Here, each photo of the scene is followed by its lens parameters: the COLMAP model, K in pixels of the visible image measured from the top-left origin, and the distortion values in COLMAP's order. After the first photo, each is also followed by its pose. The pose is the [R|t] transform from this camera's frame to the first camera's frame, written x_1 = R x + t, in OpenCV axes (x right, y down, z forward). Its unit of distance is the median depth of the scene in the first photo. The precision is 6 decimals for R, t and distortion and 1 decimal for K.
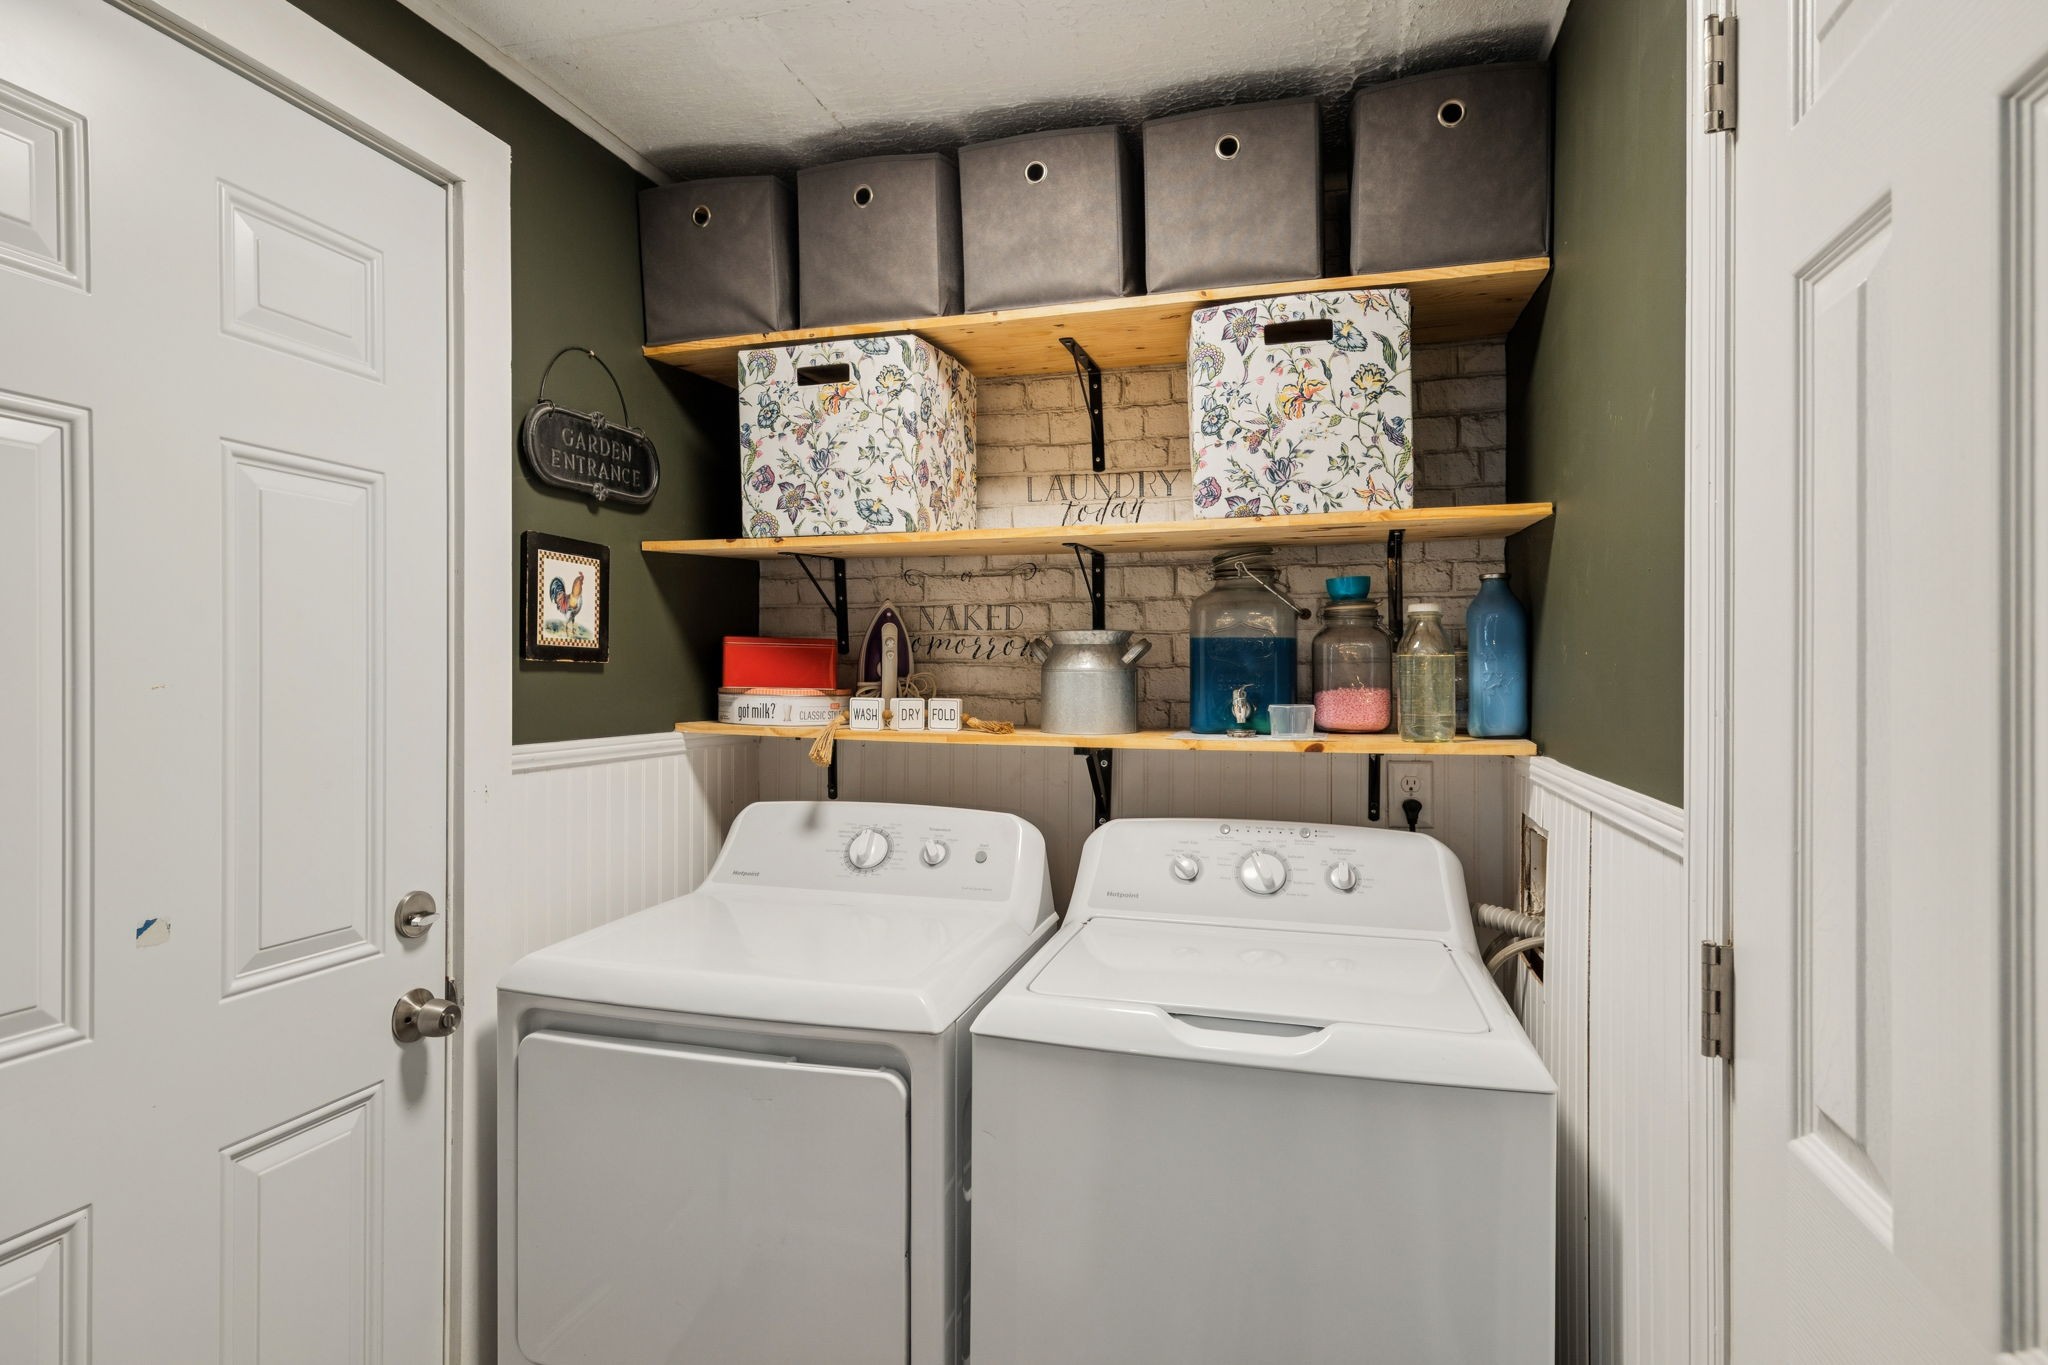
lens RADIAL K [[1061.9, 0, 1020.5], [0, 1061.9, 663.5], [0, 0, 1]] dist [-0.012341, -0.000053]
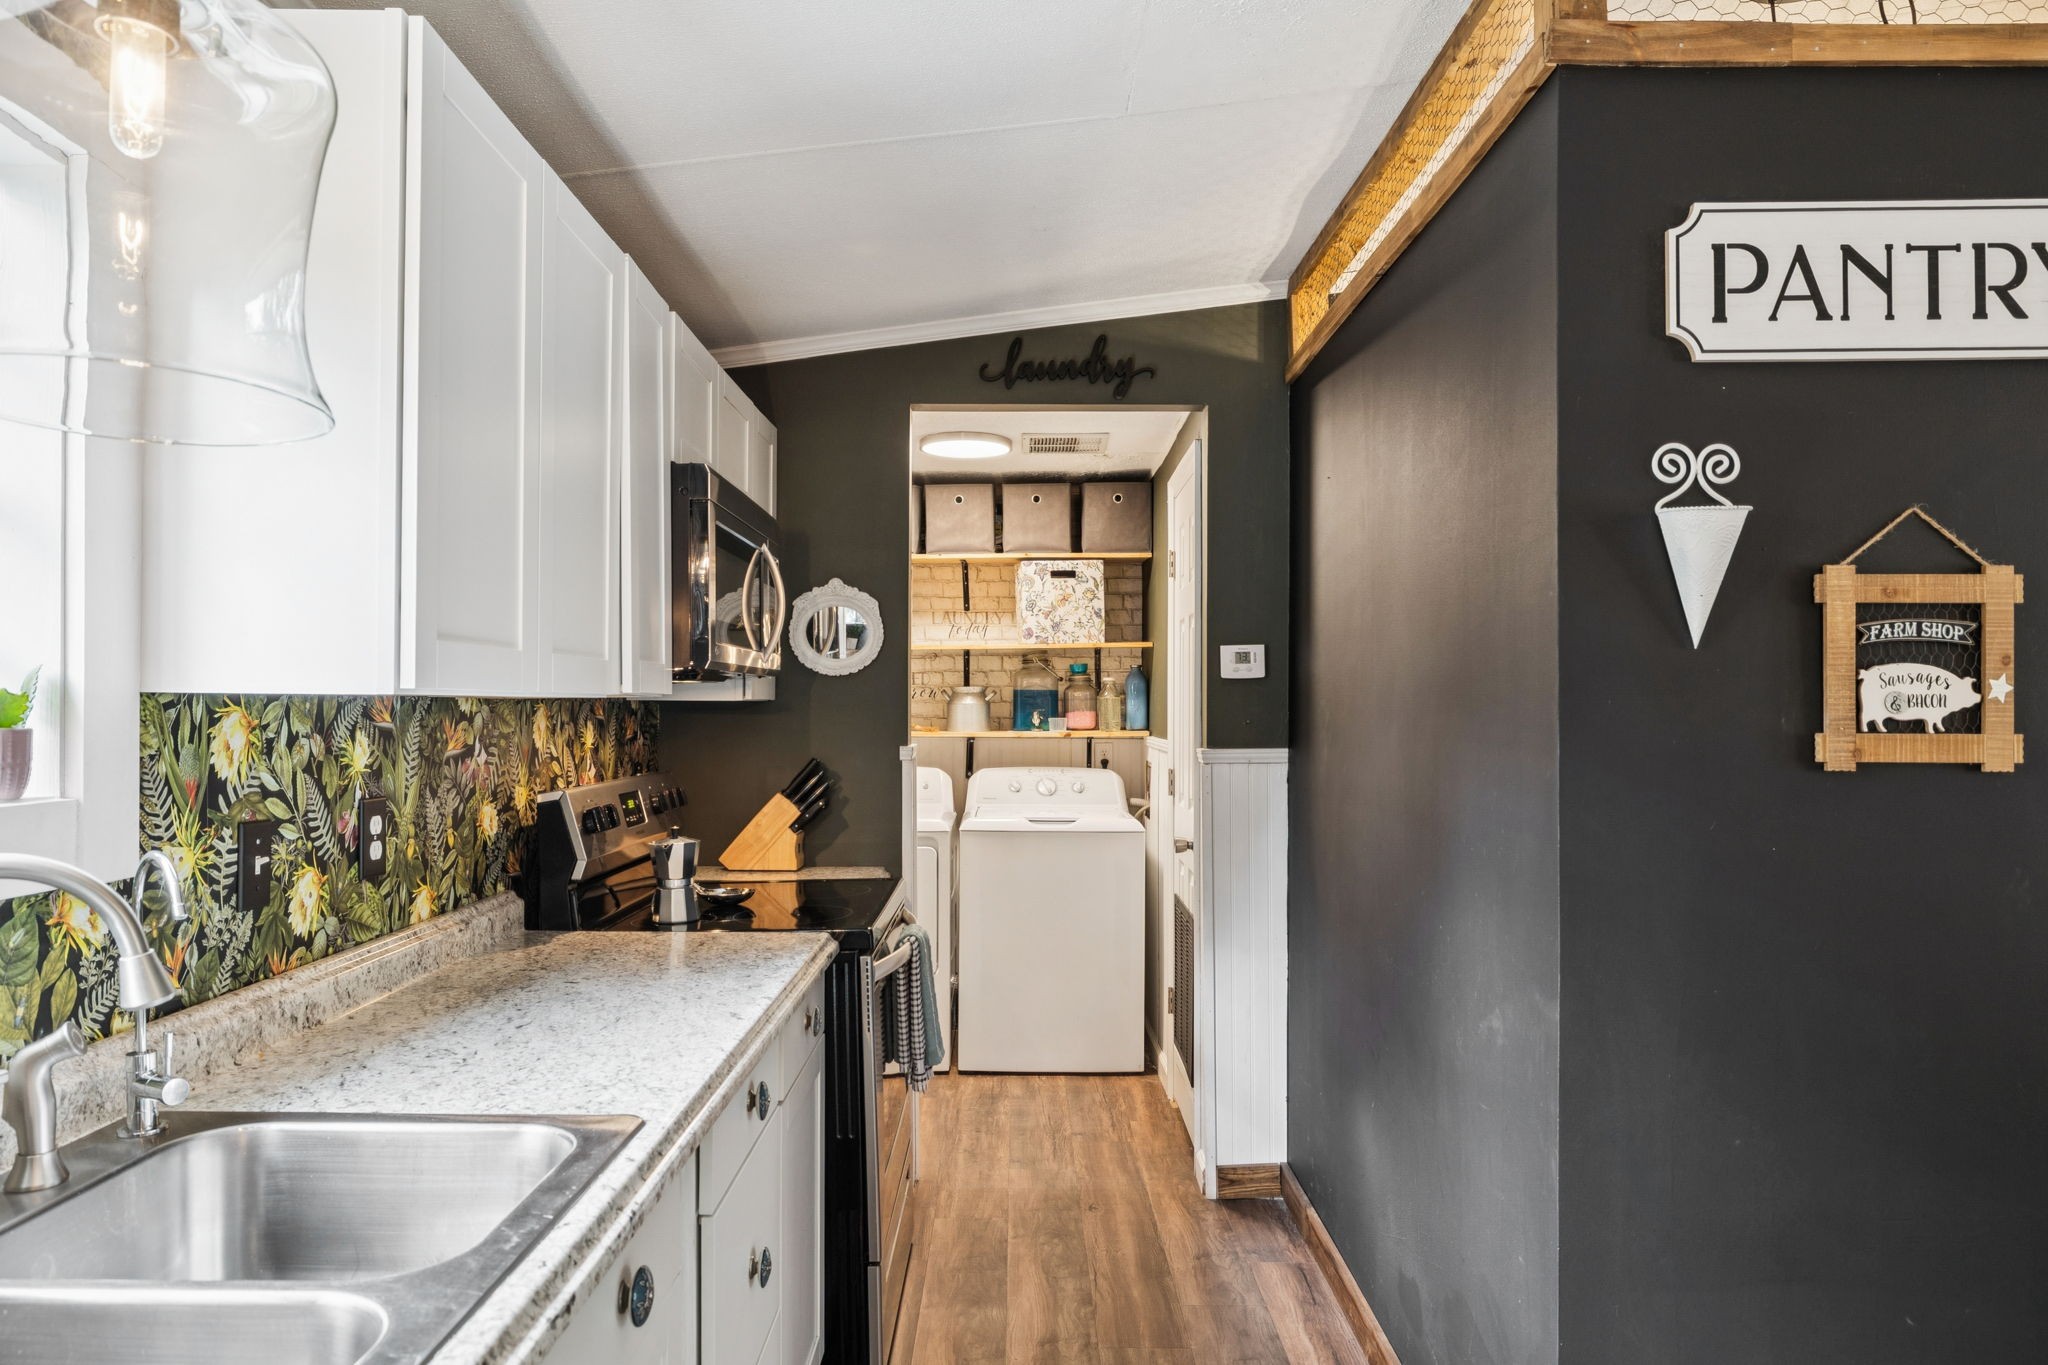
lens RADIAL K [[1272.6, 0, 1021.0], [0, 1272.6, 688.5], [0, 0, 1]] dist [-0.009199, -0.001149]
pose [[0.960007, 0.001548, 0.279971, -0.655000], [-0.000405, 0.999991, -0.004143, -0.016712], [-0.279975, 0.003864, 0.959999, -1.813714]]
